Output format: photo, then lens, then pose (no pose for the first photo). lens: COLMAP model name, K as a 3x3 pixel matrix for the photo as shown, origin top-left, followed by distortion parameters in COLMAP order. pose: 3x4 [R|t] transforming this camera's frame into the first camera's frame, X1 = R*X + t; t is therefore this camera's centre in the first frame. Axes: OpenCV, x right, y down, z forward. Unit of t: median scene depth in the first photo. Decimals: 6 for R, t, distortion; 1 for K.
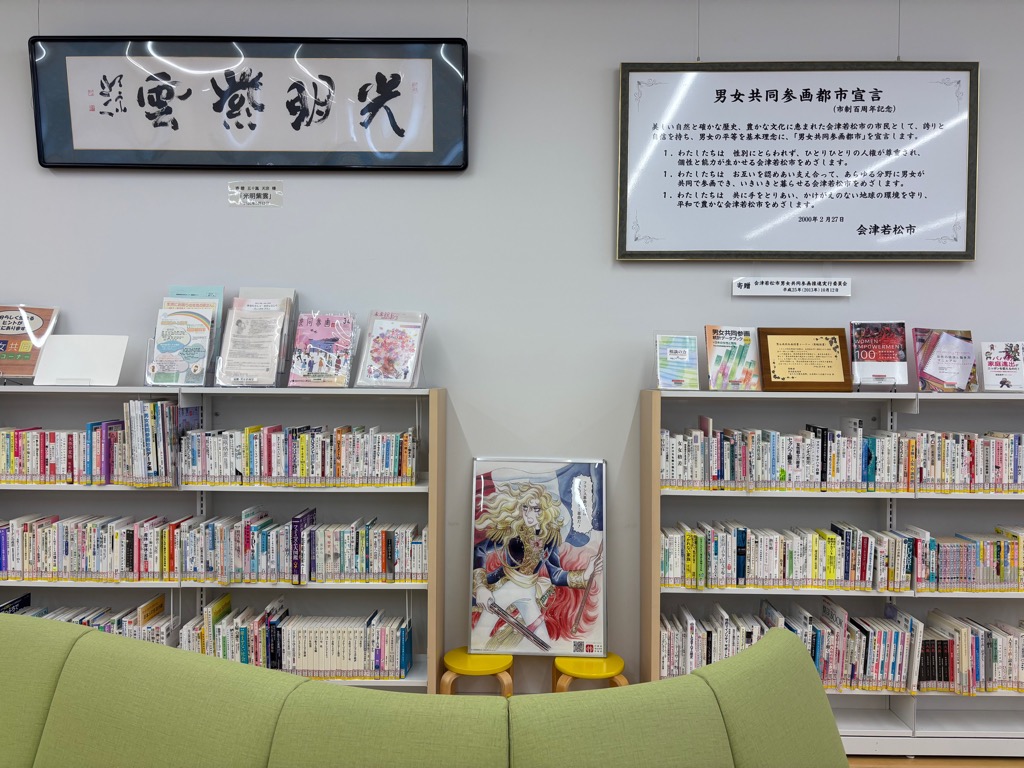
lens RADIAL K [[745.8, 0, 512.0], [0, 745.8, 384.0], [0, 0, 1]] dist [0.047518, -0.048448]
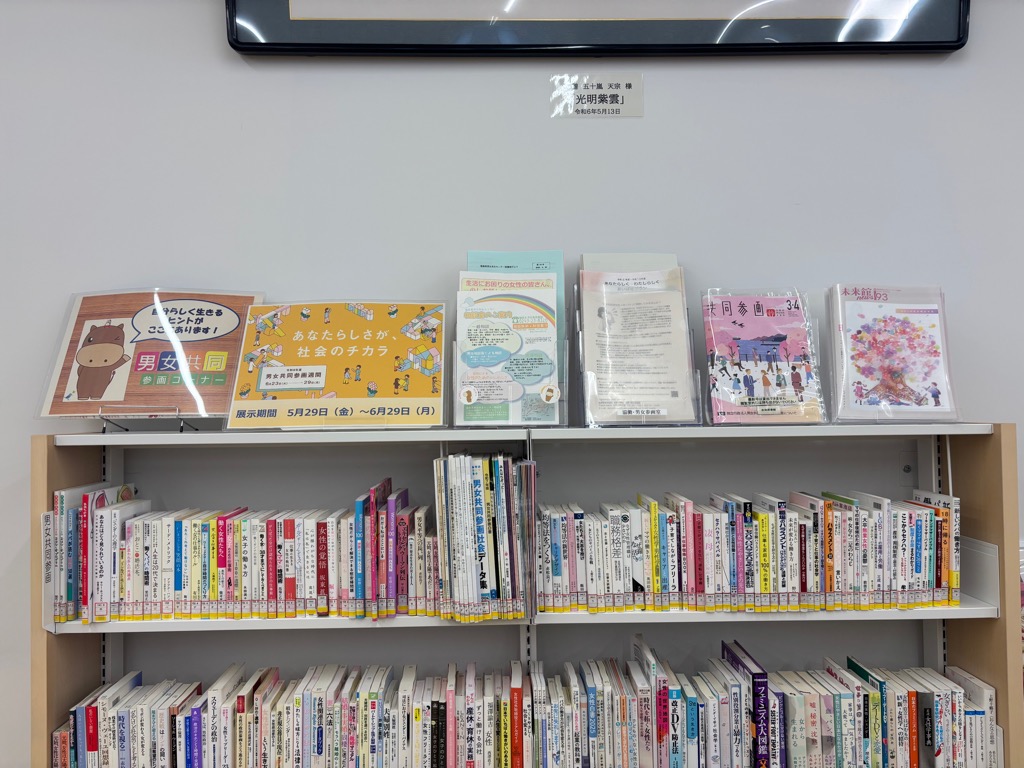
lens RADIAL K [[755.5, 0, 510.8], [0, 755.5, 394.7], [0, 0, 1]] dist [0.041590, -0.050343]
pose [[0.999323, -0.019583, 0.031155, -0.469031], [0.020759, 0.999066, -0.037902, 0.000001], [-0.030383, 0.038523, 0.998796, 0.457829]]
